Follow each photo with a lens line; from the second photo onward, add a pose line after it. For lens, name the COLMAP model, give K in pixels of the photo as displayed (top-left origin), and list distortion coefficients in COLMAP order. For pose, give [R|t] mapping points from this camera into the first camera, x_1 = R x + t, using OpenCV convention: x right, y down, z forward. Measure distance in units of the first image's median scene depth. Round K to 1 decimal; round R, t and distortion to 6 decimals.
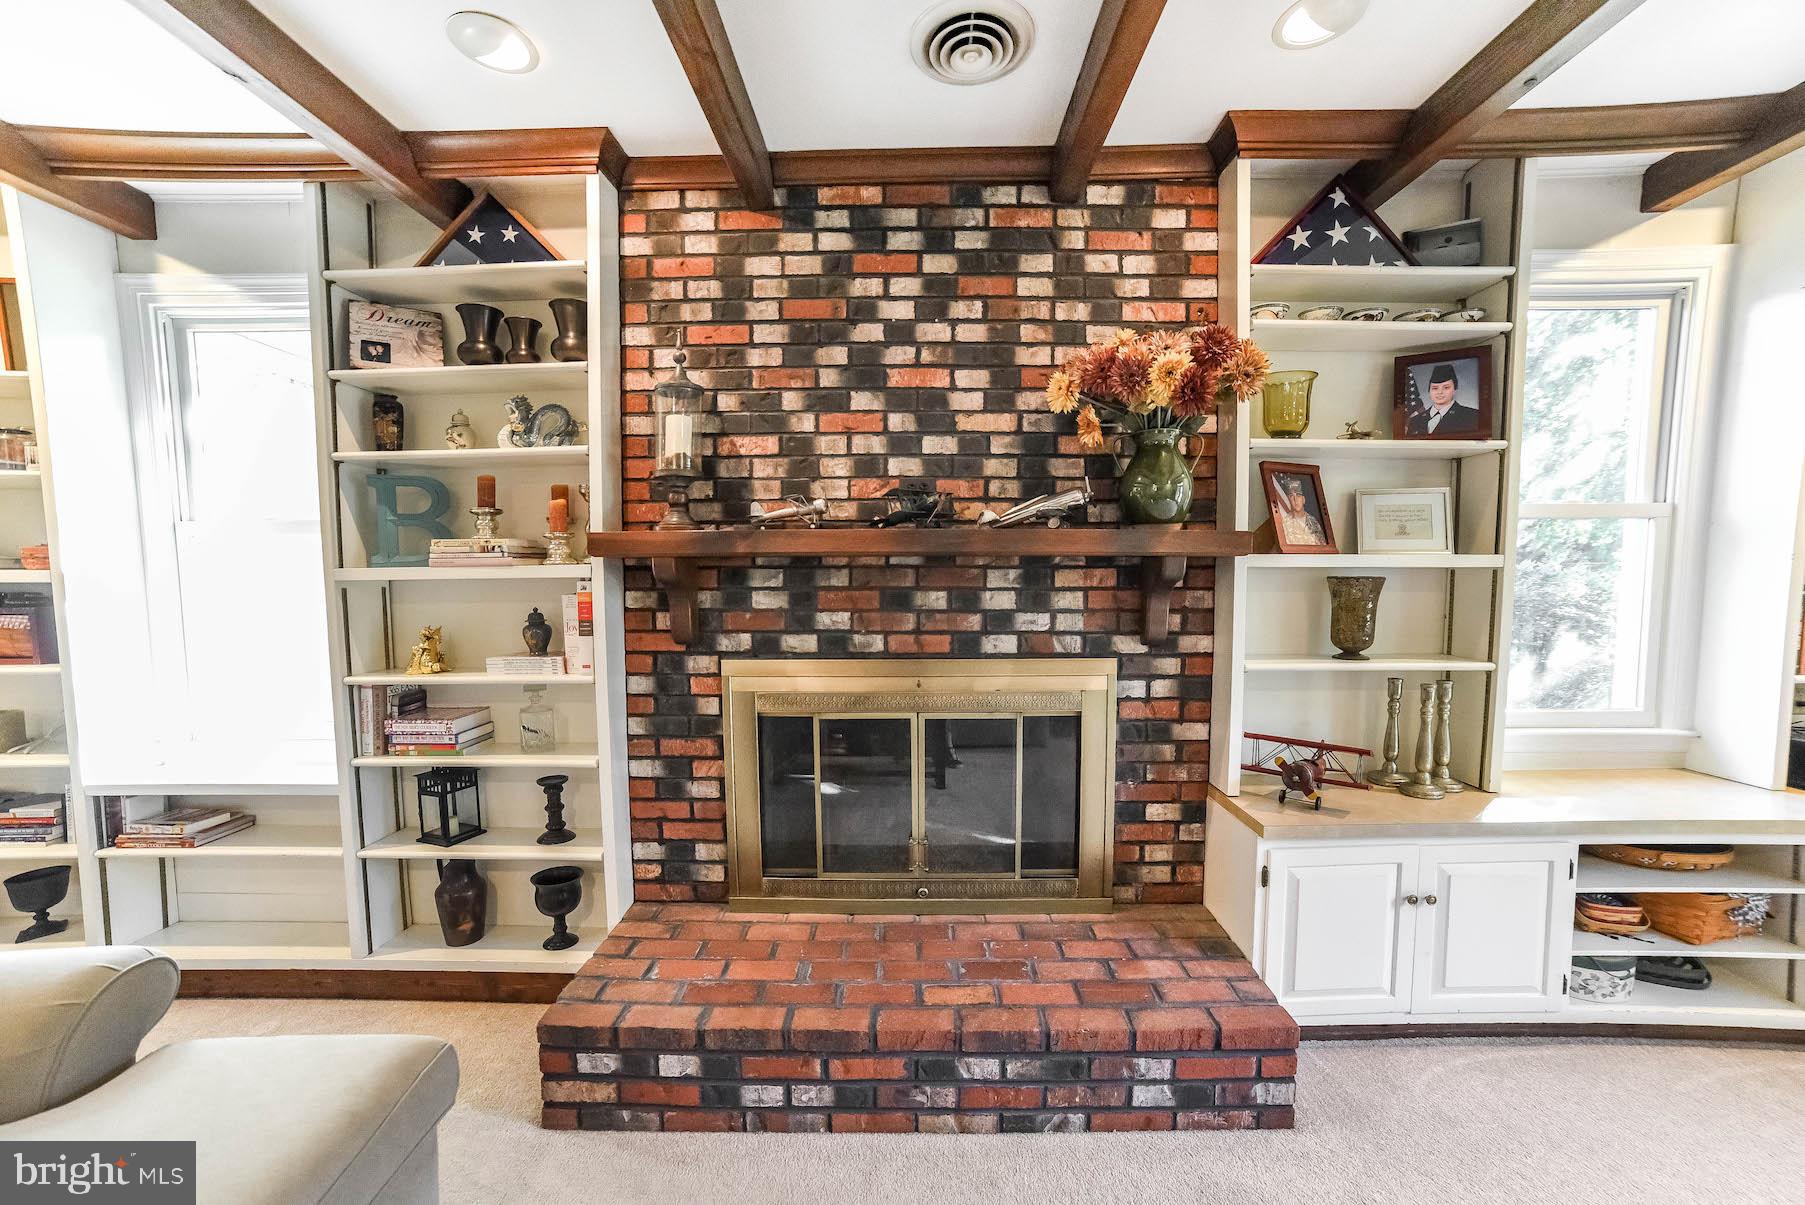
lens RADIAL K [[705.5, 0, 902.0], [0, 705.5, 619.9], [0, 0, 1]] dist [-0.080537, 0.034967]
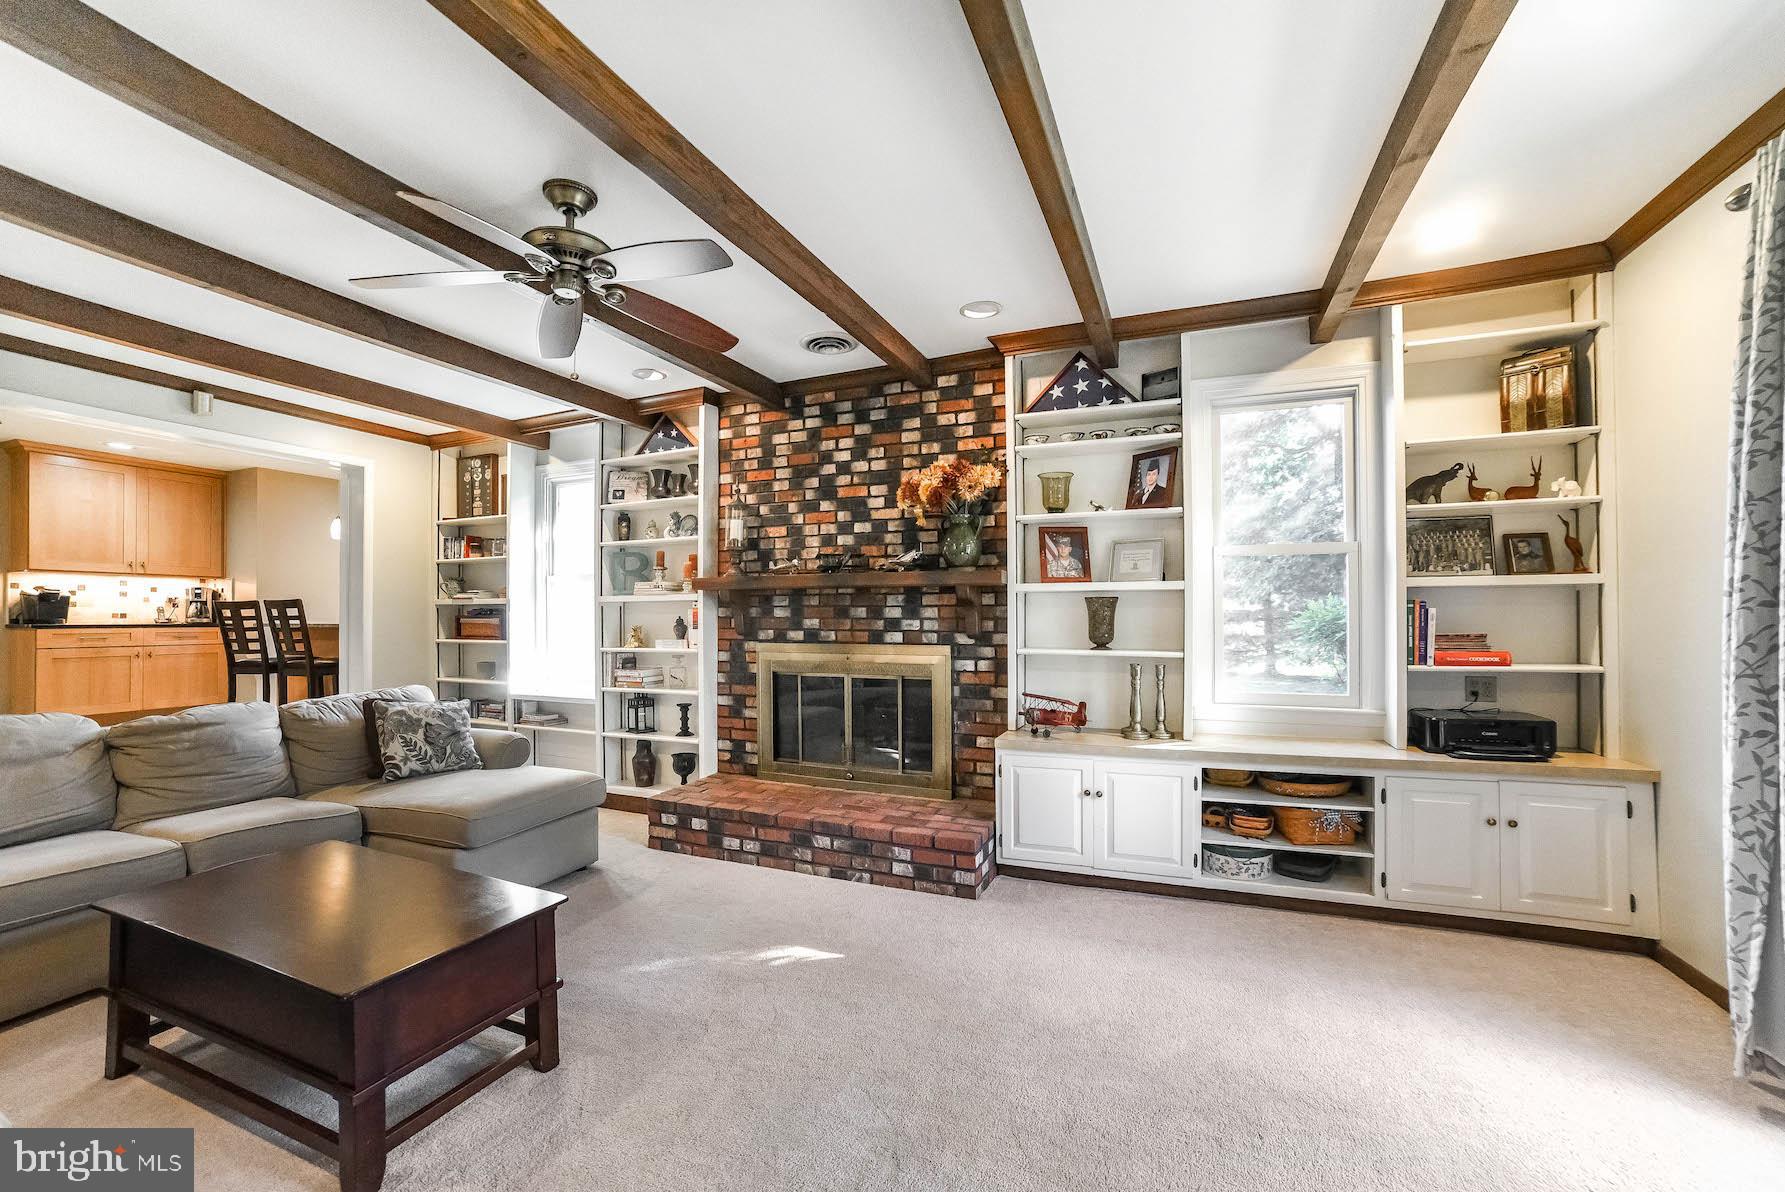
lens RADIAL K [[708.9, 0, 895.7], [0, 708.9, 612.4], [0, 0, 1]] dist [-0.079419, 0.032117]
pose [[0.925643, 0.000462, -0.378398, 0.833829], [-0.025875, 0.997736, -0.062078, 0.083816], [0.377512, 0.067253, 0.923559, -0.655675]]
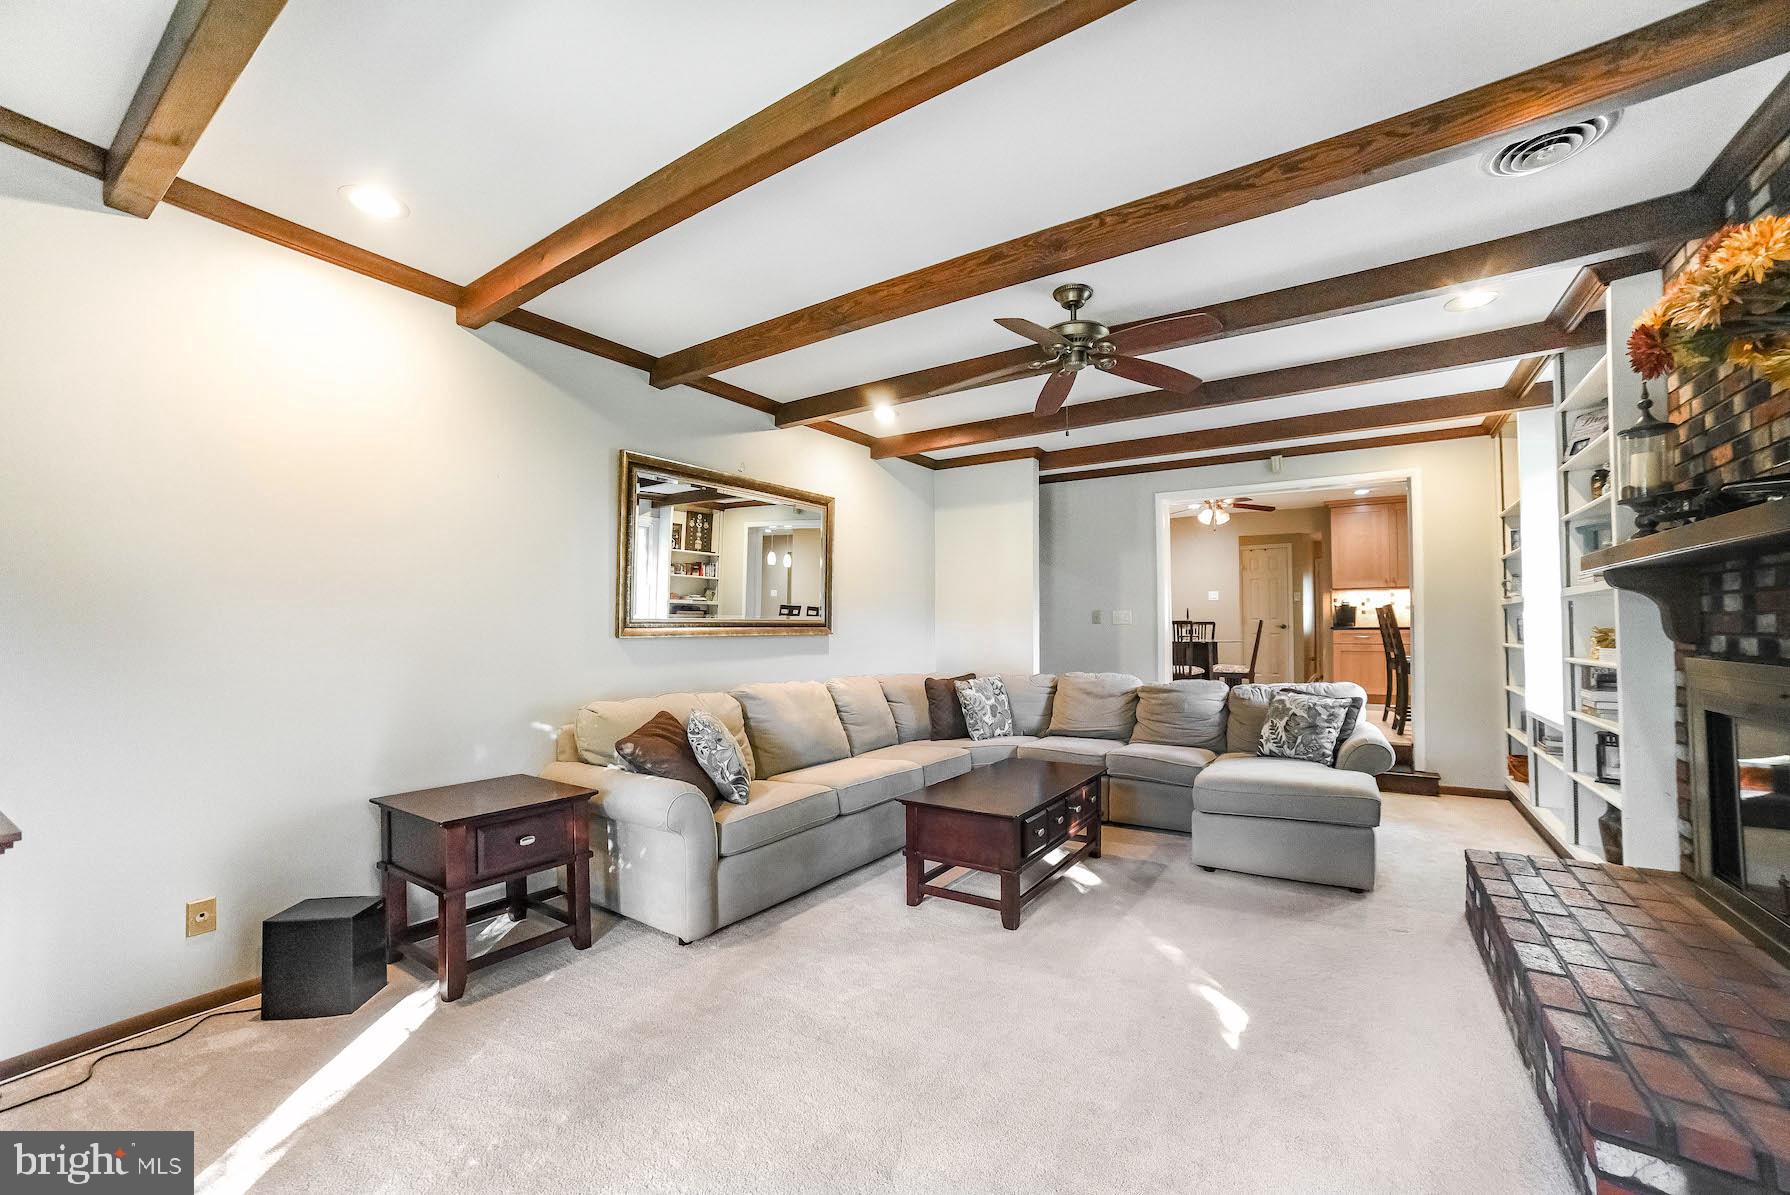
lens RADIAL K [[710.9, 0, 898.2], [0, 710.9, 614.0], [0, 0, 1]] dist [-0.079419, 0.032117]
pose [[-0.538072, -0.008969, -0.842851, 1.315265], [-0.043441, 0.998910, 0.017103, 0.023763], [0.841779, 0.045817, -0.537875, 0.525382]]
